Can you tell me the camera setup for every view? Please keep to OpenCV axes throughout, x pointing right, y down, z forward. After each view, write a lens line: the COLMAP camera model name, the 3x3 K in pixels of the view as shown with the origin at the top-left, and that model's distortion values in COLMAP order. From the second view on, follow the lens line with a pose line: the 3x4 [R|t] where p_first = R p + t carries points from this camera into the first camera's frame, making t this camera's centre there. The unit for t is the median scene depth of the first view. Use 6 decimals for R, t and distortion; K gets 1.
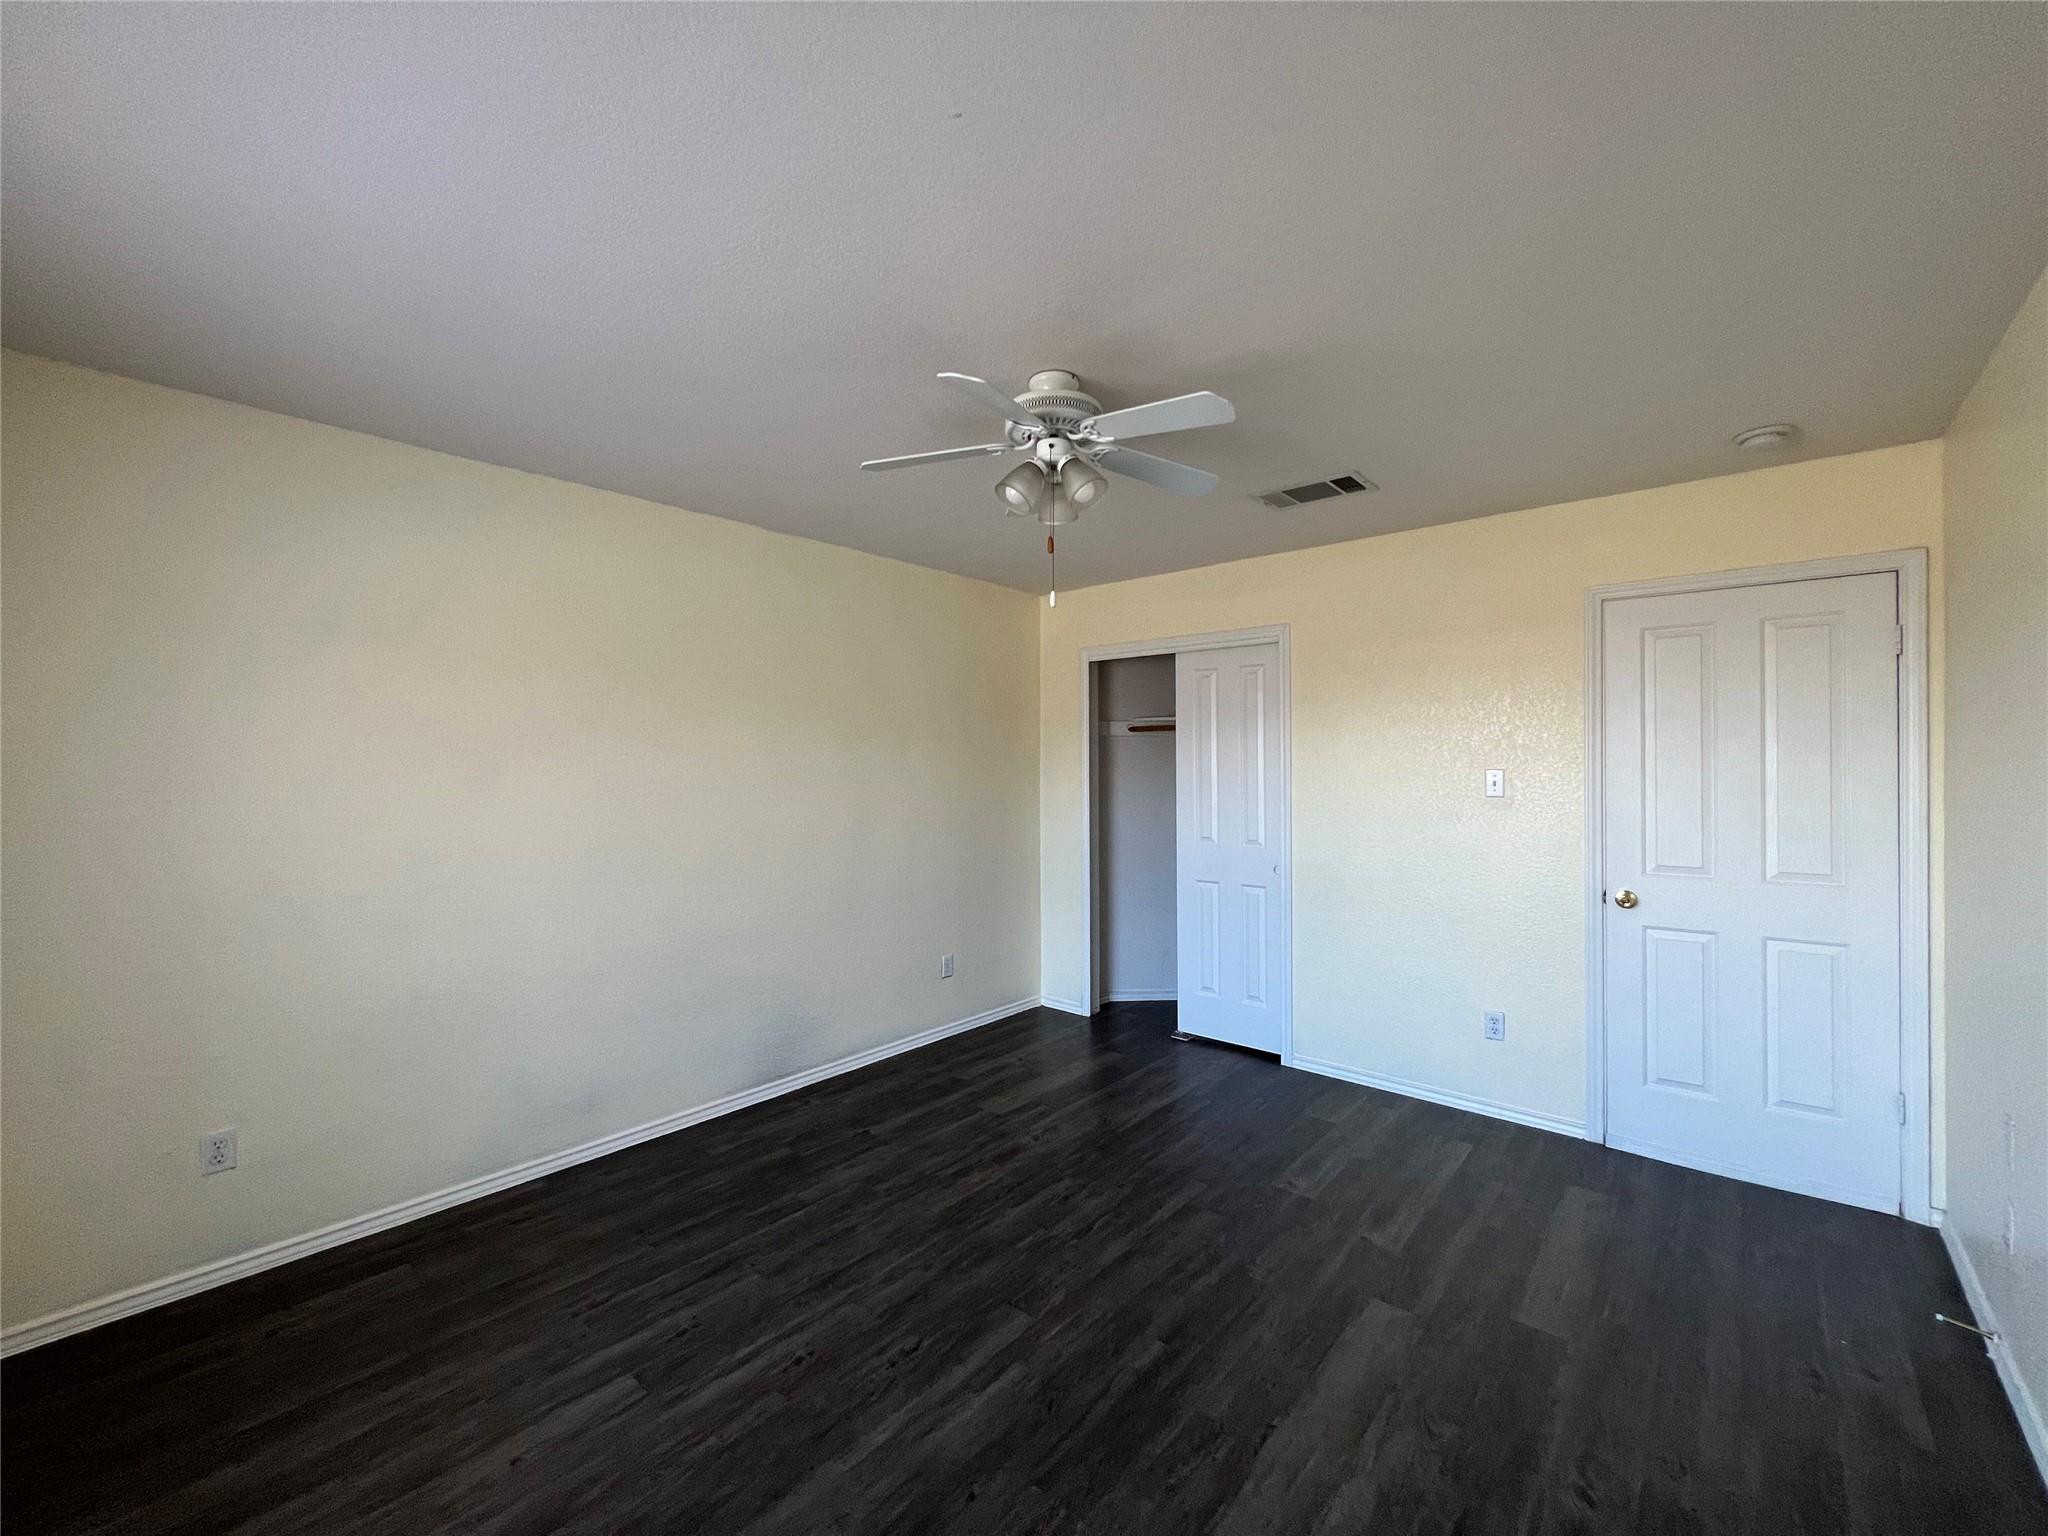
lens RADIAL K [[822.1, 0, 1019.1], [0, 822.1, 773.5], [0, 0, 1]] dist [-0.000272, 0.001519]
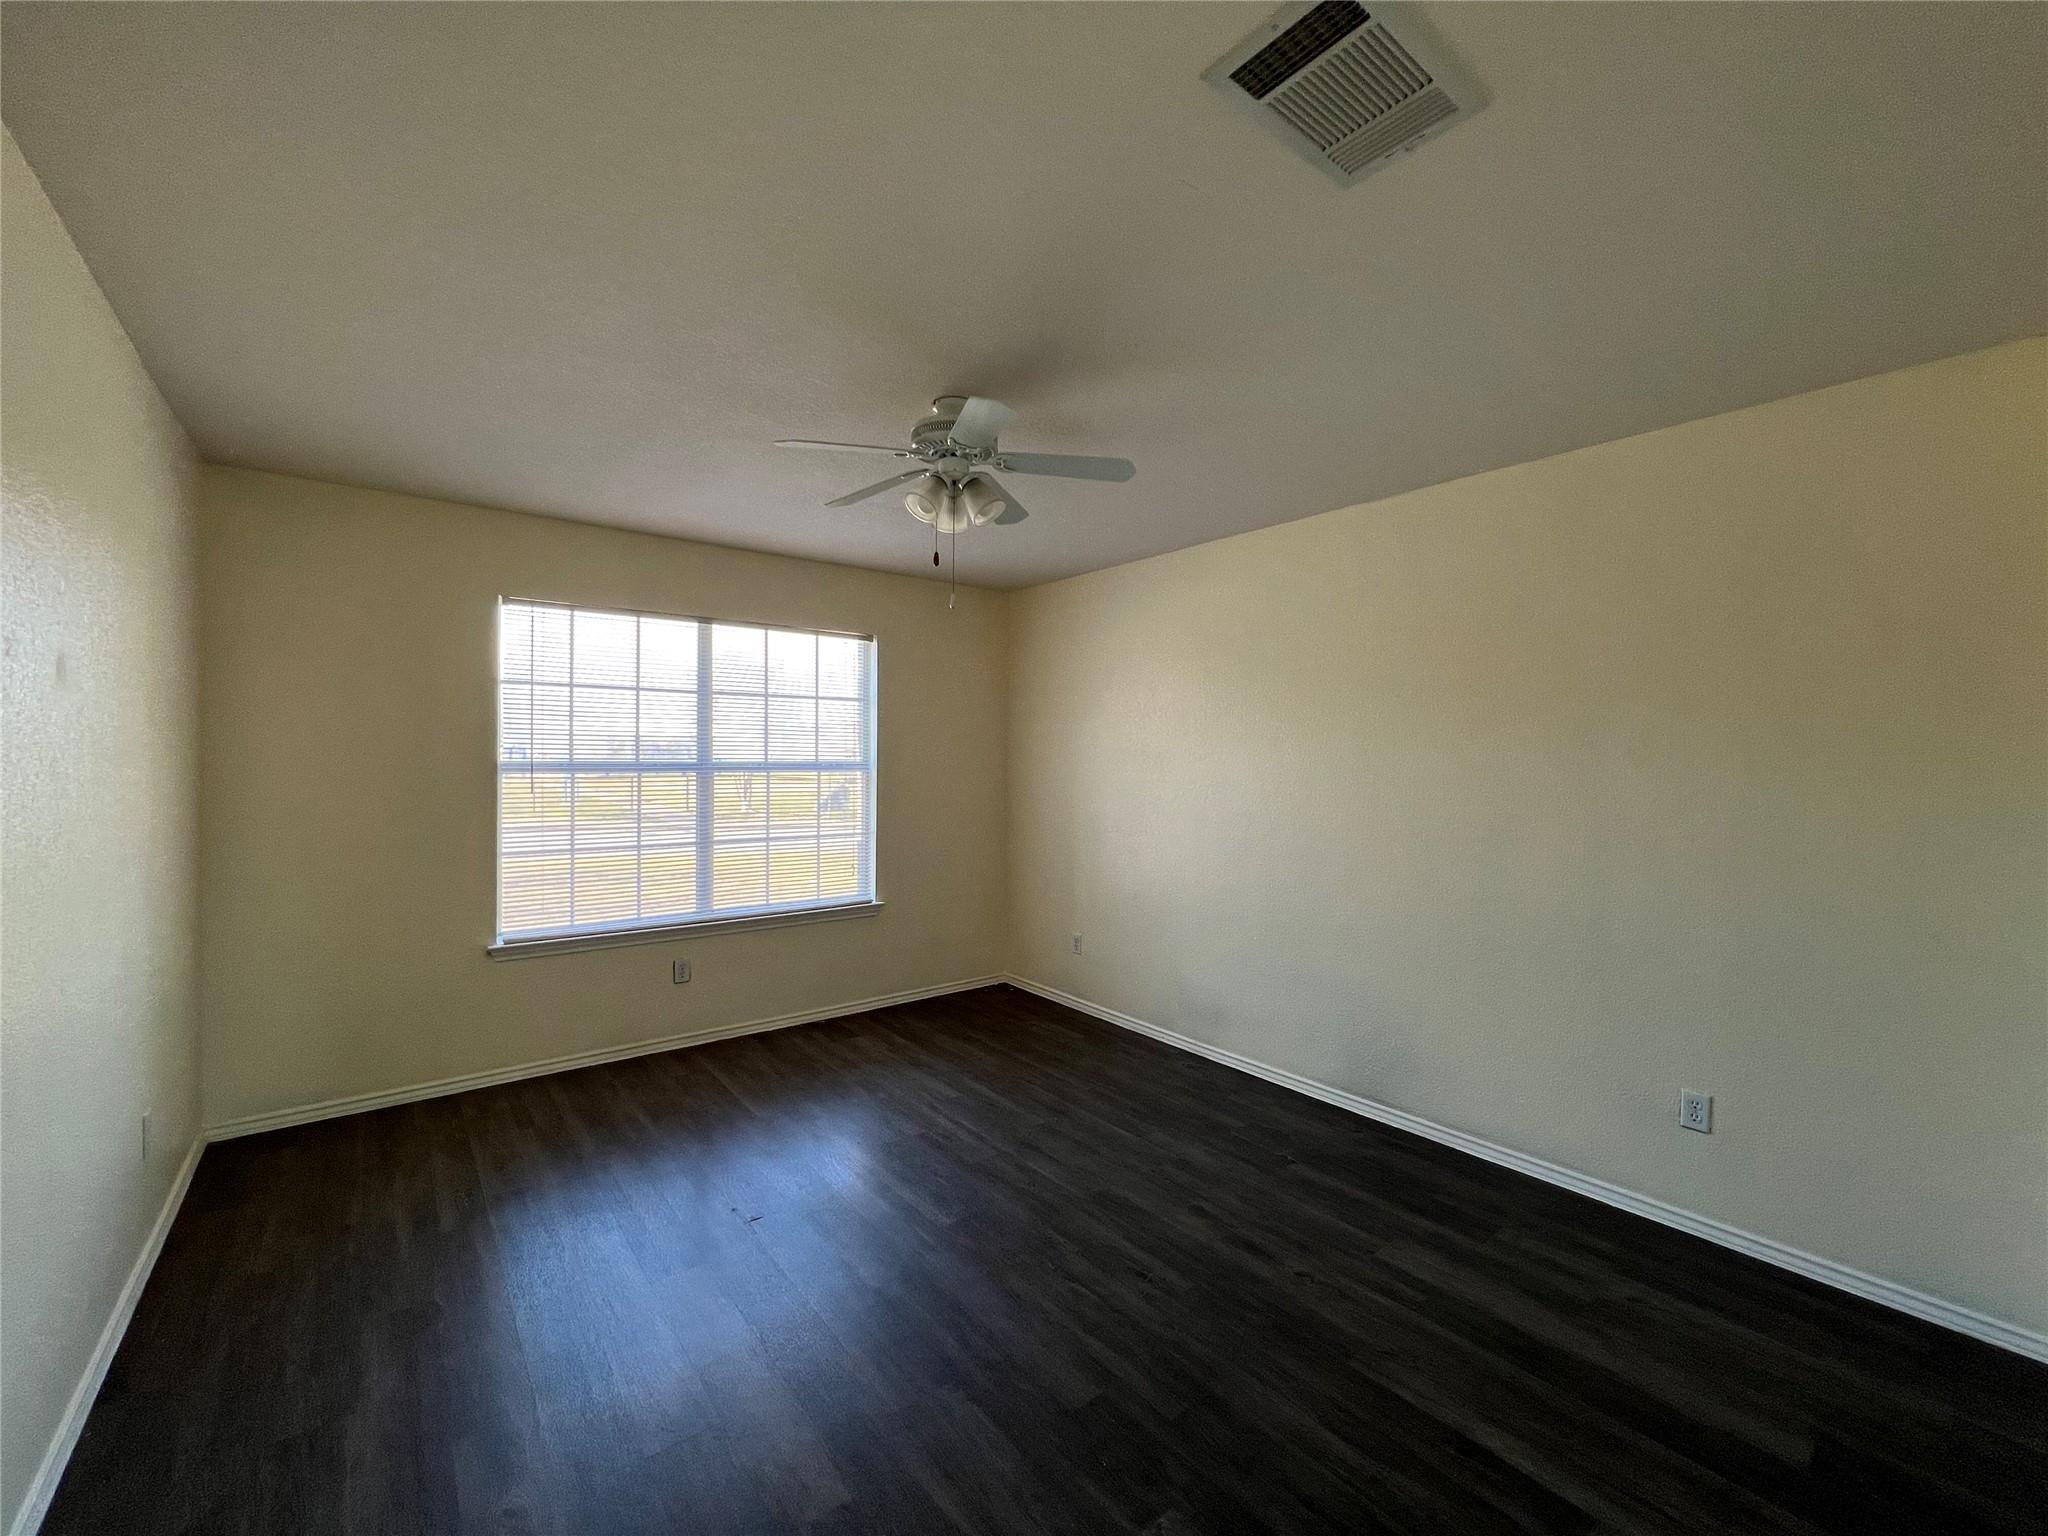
lens RADIAL K [[827.5, 0, 1022.4], [0, 827.5, 764.9], [0, 0, 1]] dist [-0.002507, 0.000585]
pose [[-0.174812, 0.007950, -0.984570, 0.812439], [-0.022211, 0.999681, 0.012016, -0.003691], [0.984351, 0.023968, -0.174579, 0.923466]]
